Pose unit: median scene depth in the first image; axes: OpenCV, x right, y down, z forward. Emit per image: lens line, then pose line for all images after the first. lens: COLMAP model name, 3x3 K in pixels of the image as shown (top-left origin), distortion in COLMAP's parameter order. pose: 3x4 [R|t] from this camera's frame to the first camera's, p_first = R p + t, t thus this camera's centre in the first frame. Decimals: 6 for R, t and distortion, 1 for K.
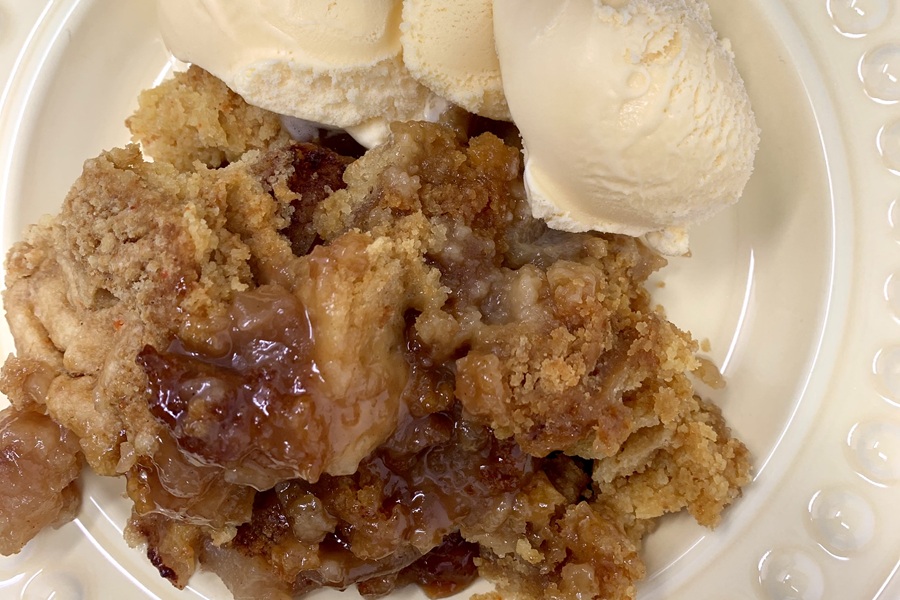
lens RADIAL K [[668.9, 0, 450.0], [0, 668.9, 300.0], [0, 0, 1]] dist [-0.000651, 0.000729]
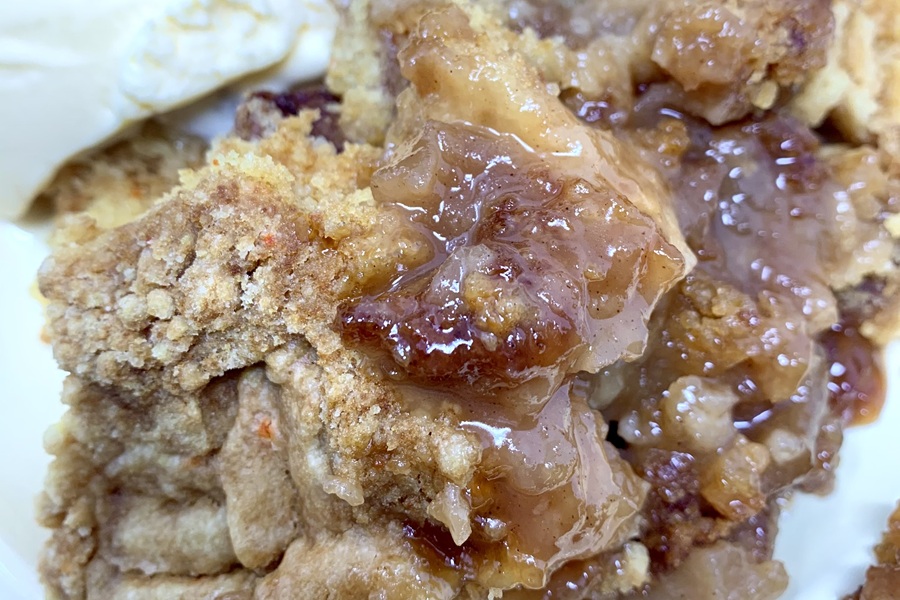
lens RADIAL K [[668.9, 0, 450.0], [0, 668.9, 300.0], [0, 0, 1]] dist [-0.000651, 0.000729]
pose [[0.630472, -0.739461, 0.236015, -0.446271], [0.775829, 0.609880, -0.161667, 0.189993], [-0.024394, 0.285034, 0.958207, 0.390117]]
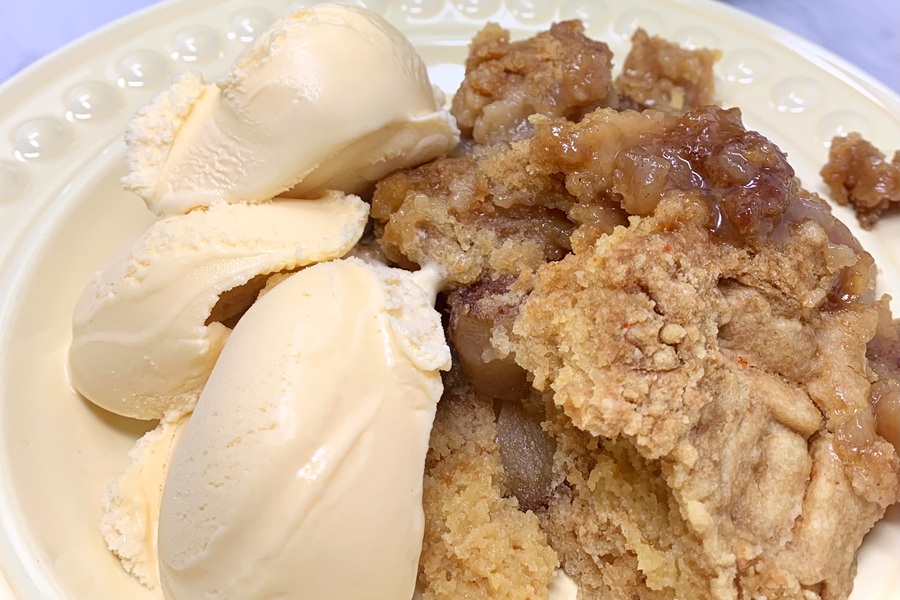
lens RADIAL K [[668.9, 0, 450.0], [0, 668.9, 300.0], [0, 0, 1]] dist [-0.000651, 0.000729]
pose [[-0.414113, -0.718427, 0.558904, -0.761226], [0.908806, -0.292066, 0.297941, -0.526871], [-0.050812, 0.631316, 0.773859, 0.321485]]
